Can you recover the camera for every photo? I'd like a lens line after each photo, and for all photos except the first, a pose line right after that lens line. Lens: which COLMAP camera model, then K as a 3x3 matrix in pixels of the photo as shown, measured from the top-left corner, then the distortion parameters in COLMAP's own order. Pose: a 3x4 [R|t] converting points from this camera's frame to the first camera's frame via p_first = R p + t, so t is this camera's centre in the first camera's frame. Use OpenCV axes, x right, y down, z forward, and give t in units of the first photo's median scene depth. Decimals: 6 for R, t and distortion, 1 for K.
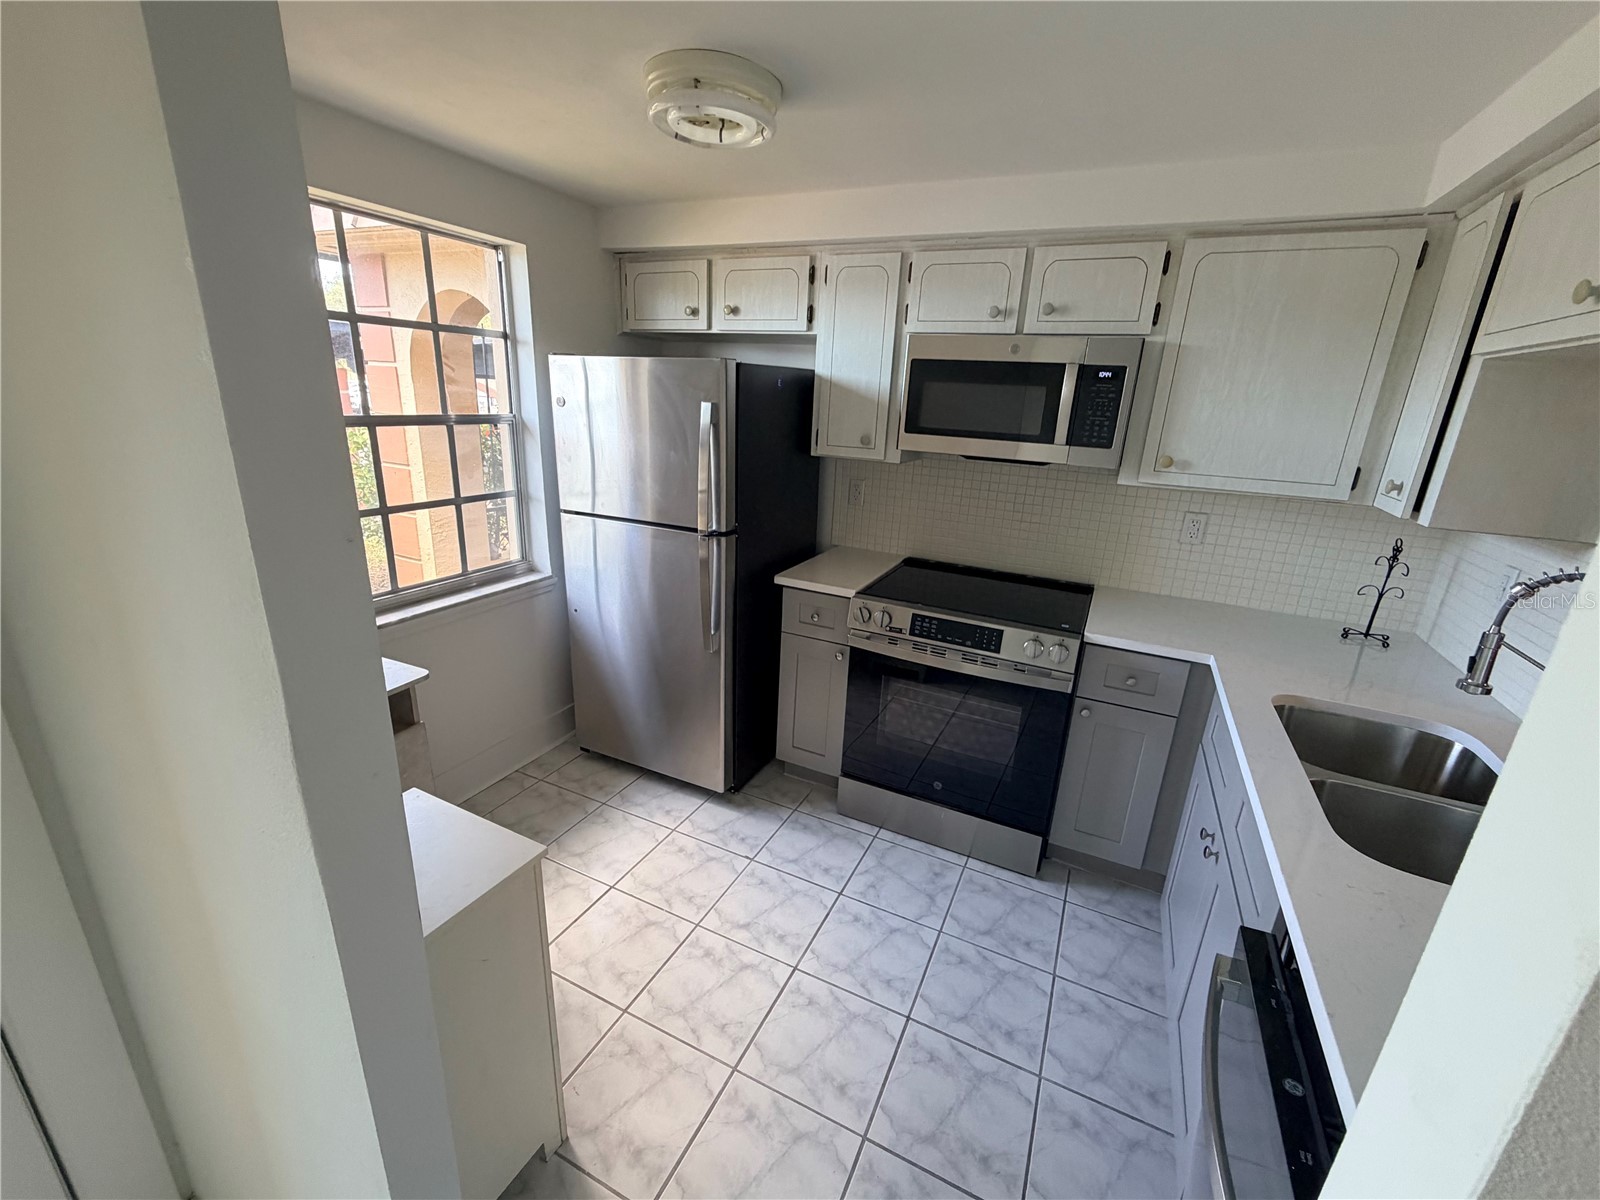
lens RADIAL K [[664.7, 0, 800.0], [0, 664.7, 600.0], [0, 0, 1]] dist [-0.002107, 0.000074]
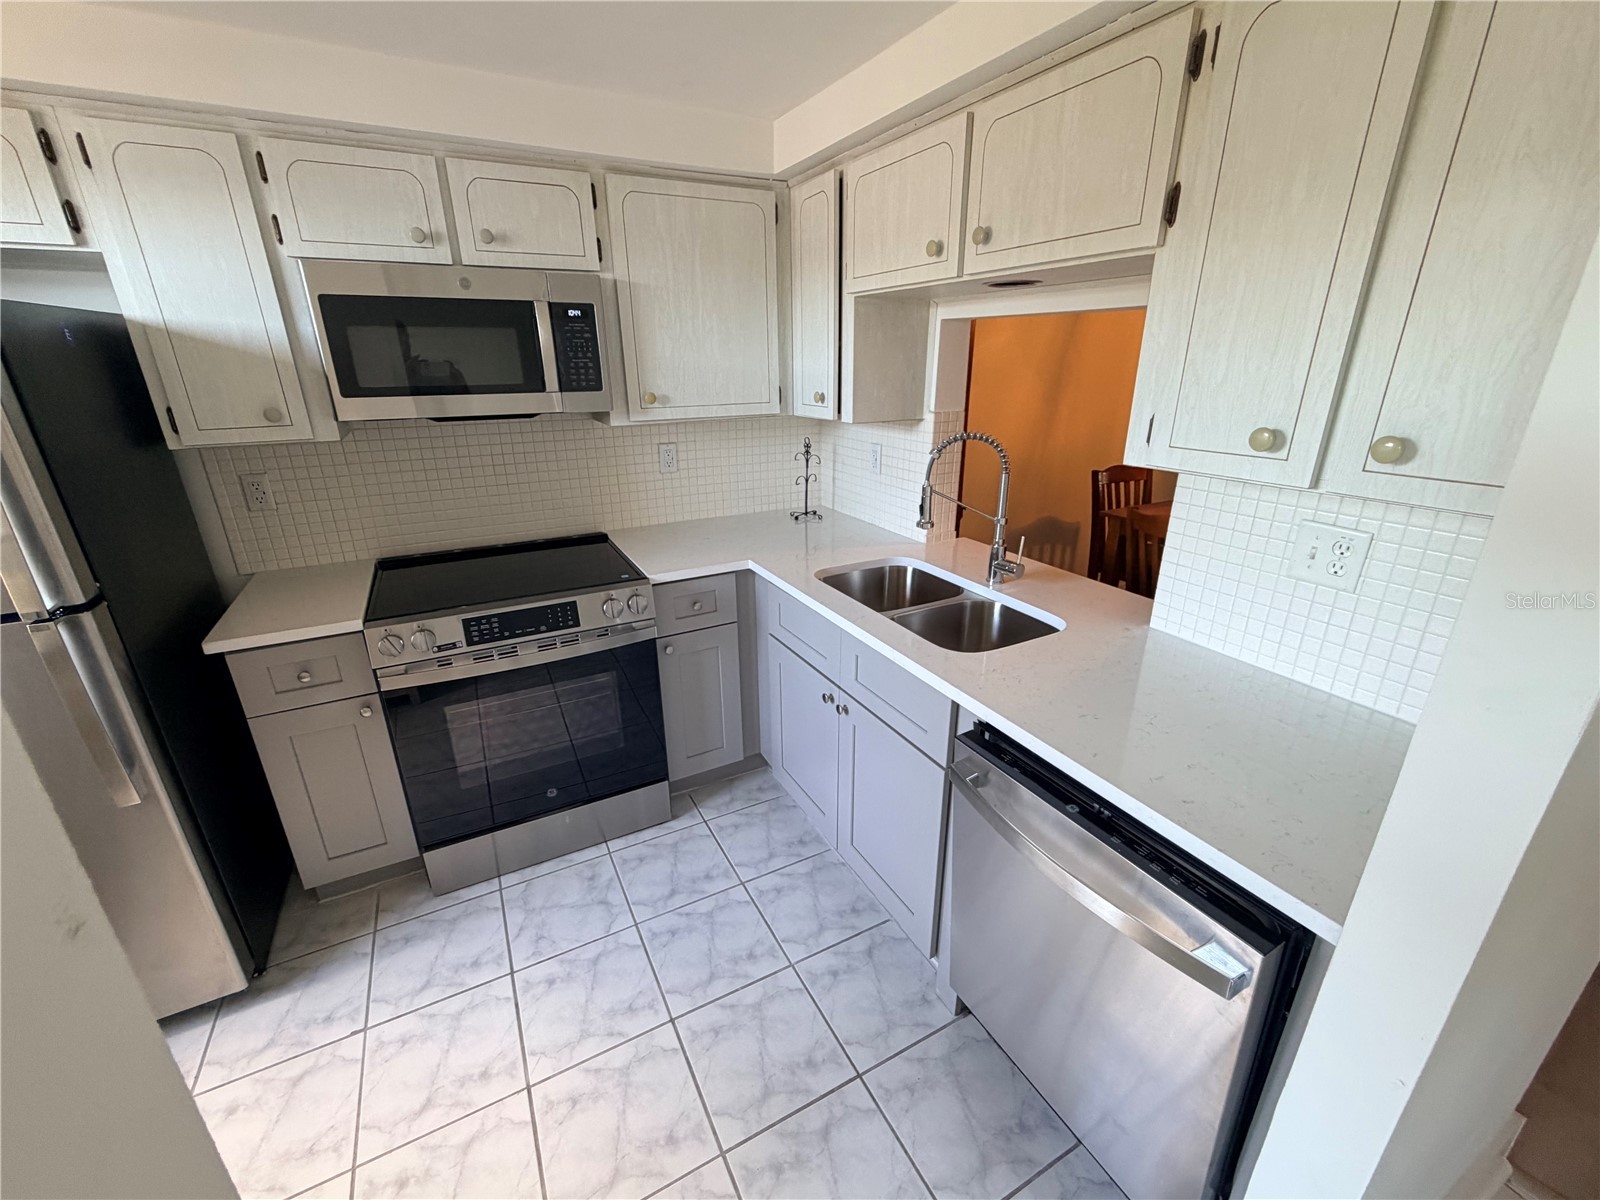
lens RADIAL K [[664.7, 0, 800.0], [0, 664.7, 600.0], [0, 0, 1]] dist [-0.002107, 0.000074]
pose [[0.582114, -0.329075, 0.743541, -0.186496], [0.275403, 0.940189, 0.200496, -0.051875], [-0.765047, 0.088062, 0.637925, 0.172579]]
